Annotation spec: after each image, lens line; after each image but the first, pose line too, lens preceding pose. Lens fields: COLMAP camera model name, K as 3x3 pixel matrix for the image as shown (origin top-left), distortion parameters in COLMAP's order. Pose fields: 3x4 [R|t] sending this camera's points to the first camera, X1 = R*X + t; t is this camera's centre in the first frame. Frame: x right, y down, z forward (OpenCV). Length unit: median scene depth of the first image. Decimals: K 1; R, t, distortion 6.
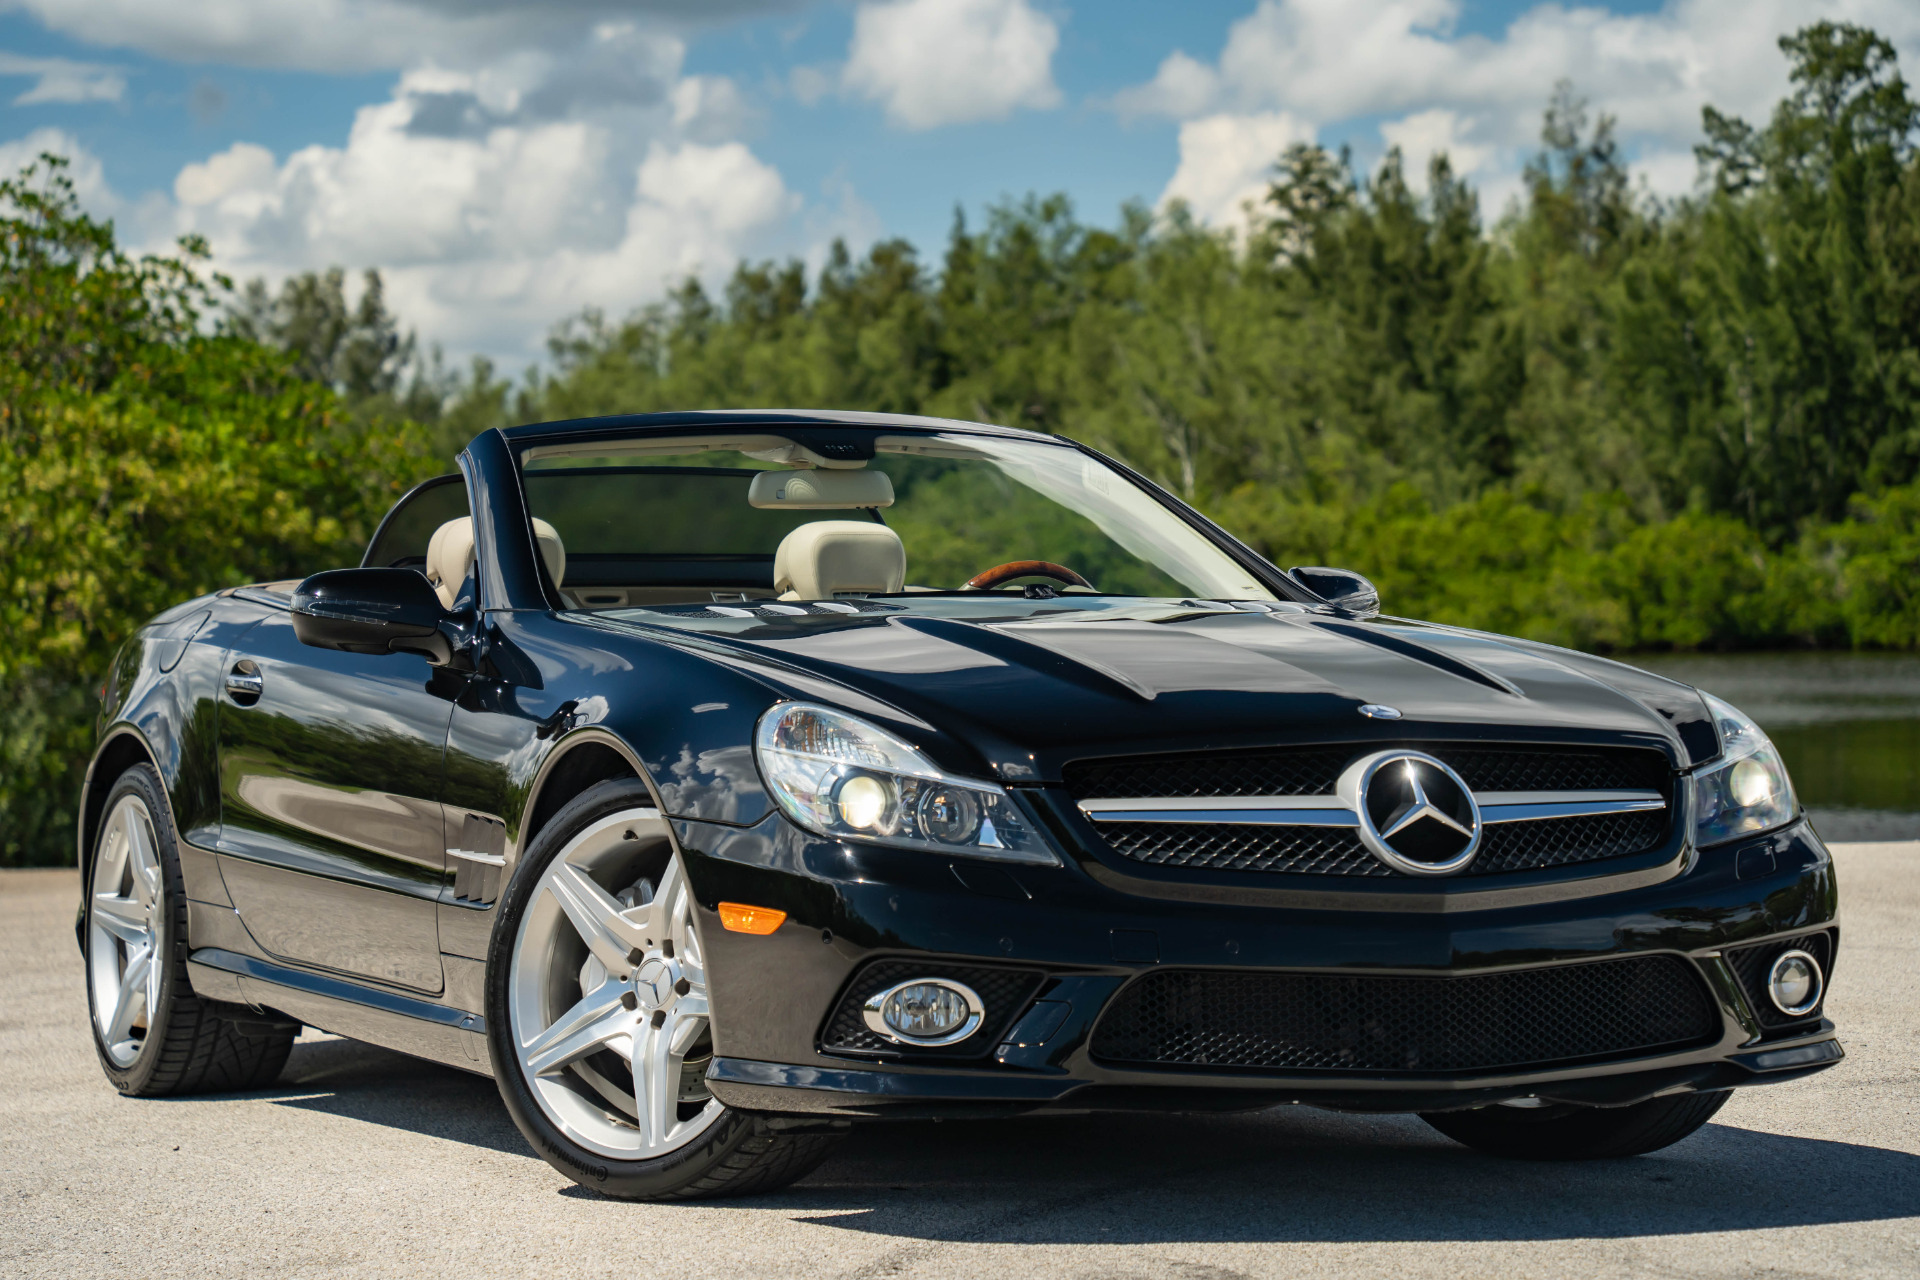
lens RADIAL K [[5533.7, 0, 1022.2], [0, 5533.7, 627.3], [0, 0, 1]] dist [1.103167, 0.000000]
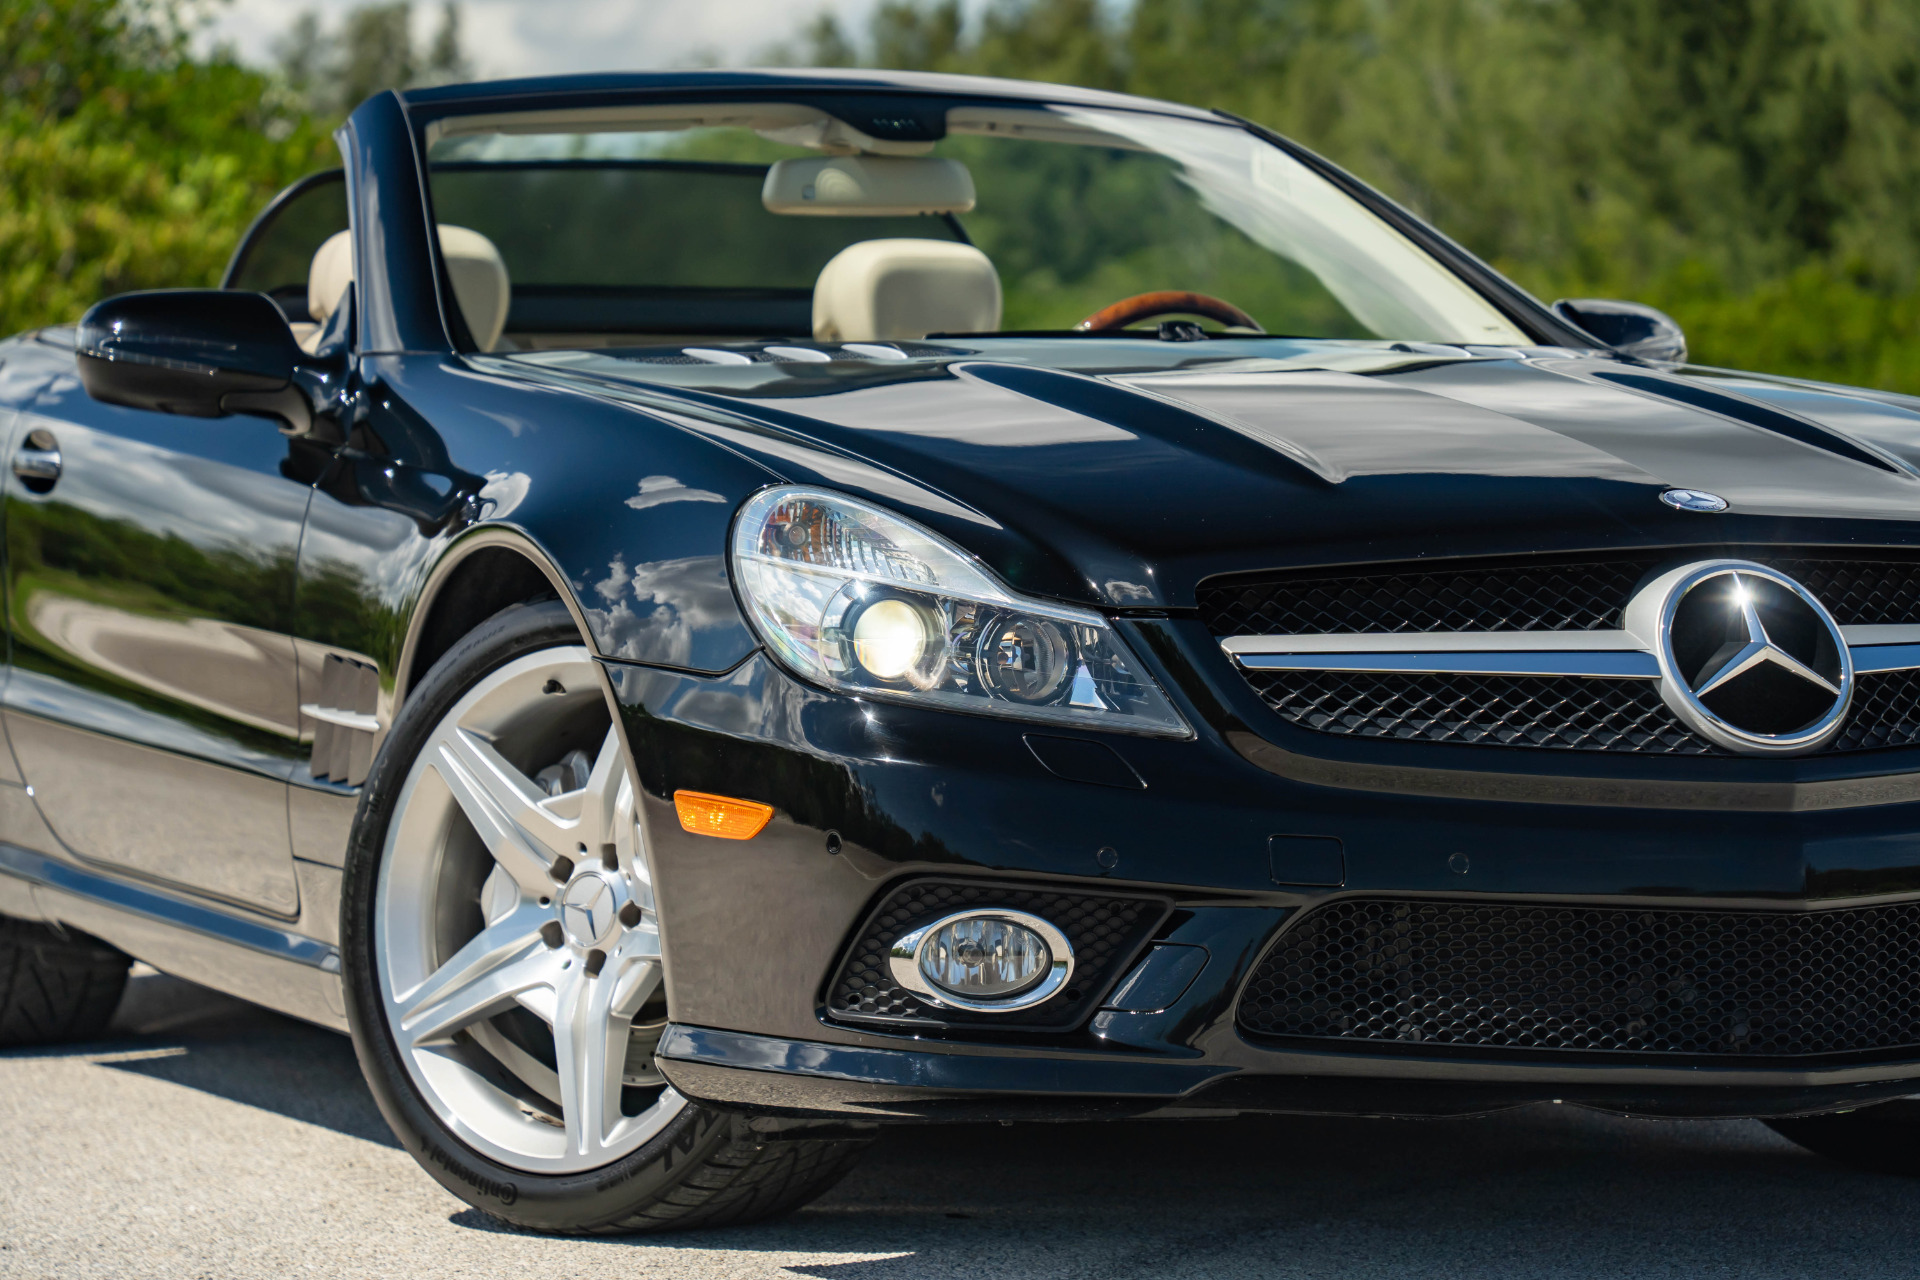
lens RADIAL K [[6784.6, 0, 1001.7], [0, 6784.6, 645.8], [0, 0, 1]] dist [1.393375, 0.000000]
pose [[0.999503, 0.004090, -0.031244, 0.007729], [-0.003175, 0.999567, 0.029263, 0.007499], [0.031350, -0.029149, 0.999083, 0.169545]]
